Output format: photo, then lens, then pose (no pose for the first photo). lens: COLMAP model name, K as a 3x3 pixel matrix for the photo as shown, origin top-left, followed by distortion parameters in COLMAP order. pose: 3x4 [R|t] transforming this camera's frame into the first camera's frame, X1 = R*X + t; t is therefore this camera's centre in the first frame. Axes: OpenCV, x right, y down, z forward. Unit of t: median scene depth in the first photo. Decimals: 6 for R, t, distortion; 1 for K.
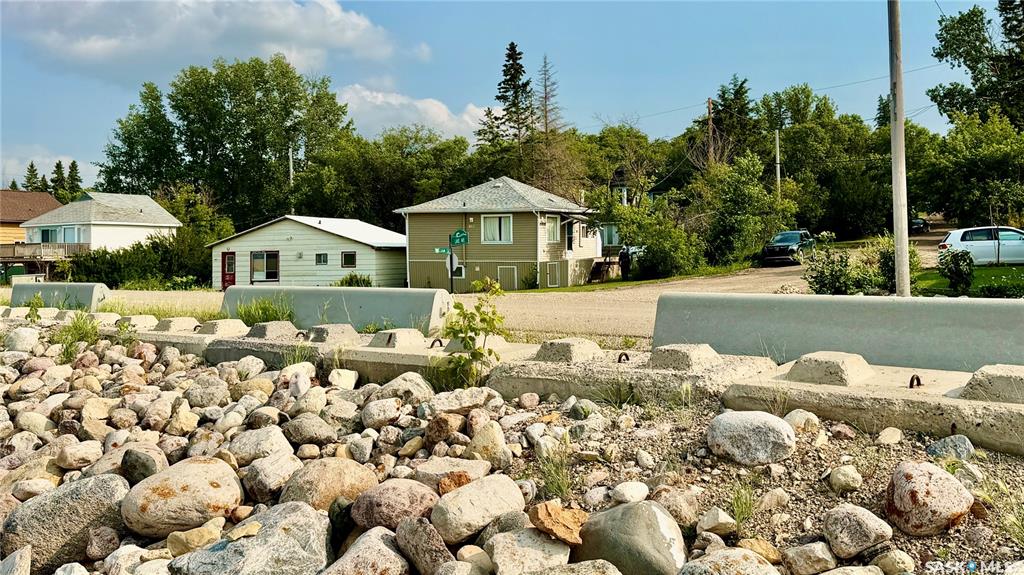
lens RADIAL K [[807.1, 0, 512.0], [0, 807.1, 287.5], [0, 0, 1]] dist [0.000931, 0.000785]
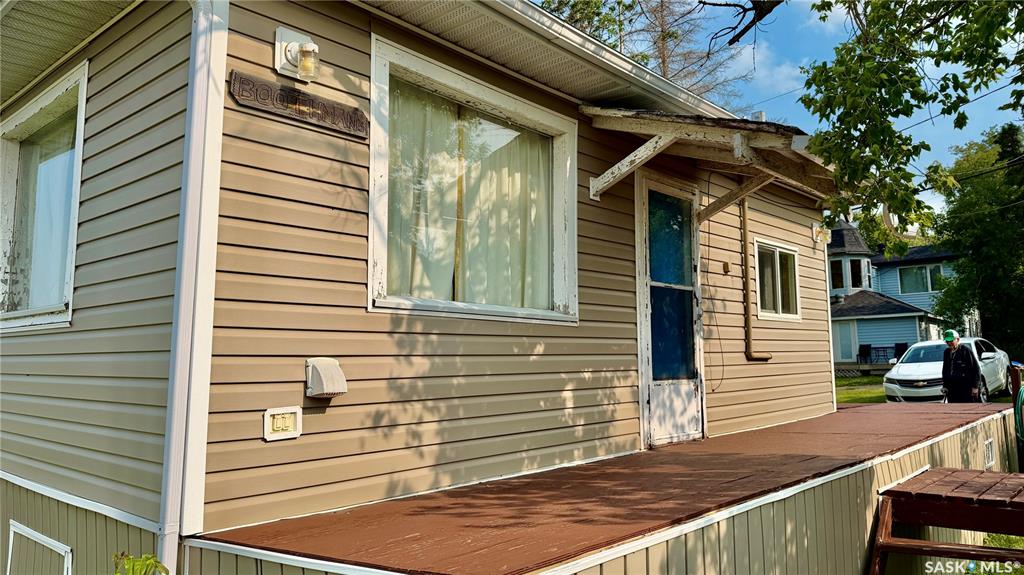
lens RADIAL K [[712.7, 0, 512.0], [0, 712.7, 287.5], [0, 0, 1]] dist [0.044928, -0.000113]
pose [[0.966300, -0.027481, -0.255946, 0.077060], [-0.014059, 0.987167, -0.159070, -0.041637], [0.257033, 0.157308, 0.953514, 0.866491]]
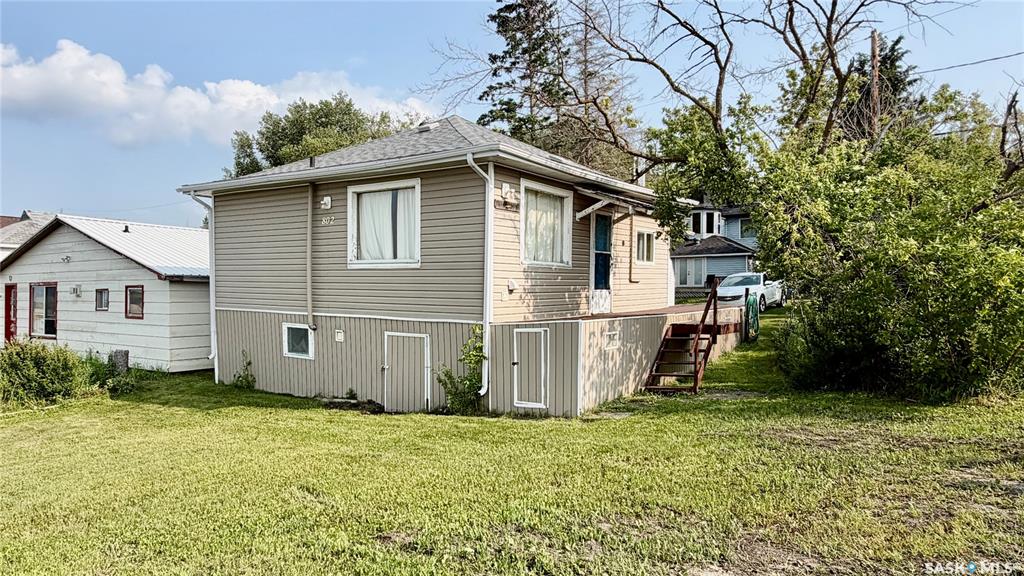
lens RADIAL K [[633.0, 0, 512.0], [0, 633.0, 288.0], [0, 0, 1]] dist [-0.000145, -0.000235]
pose [[0.991560, 0.015835, -0.128679, 0.067967], [-0.022410, 0.998507, -0.049813, -0.031112], [0.127698, 0.052277, 0.990434, 0.701844]]
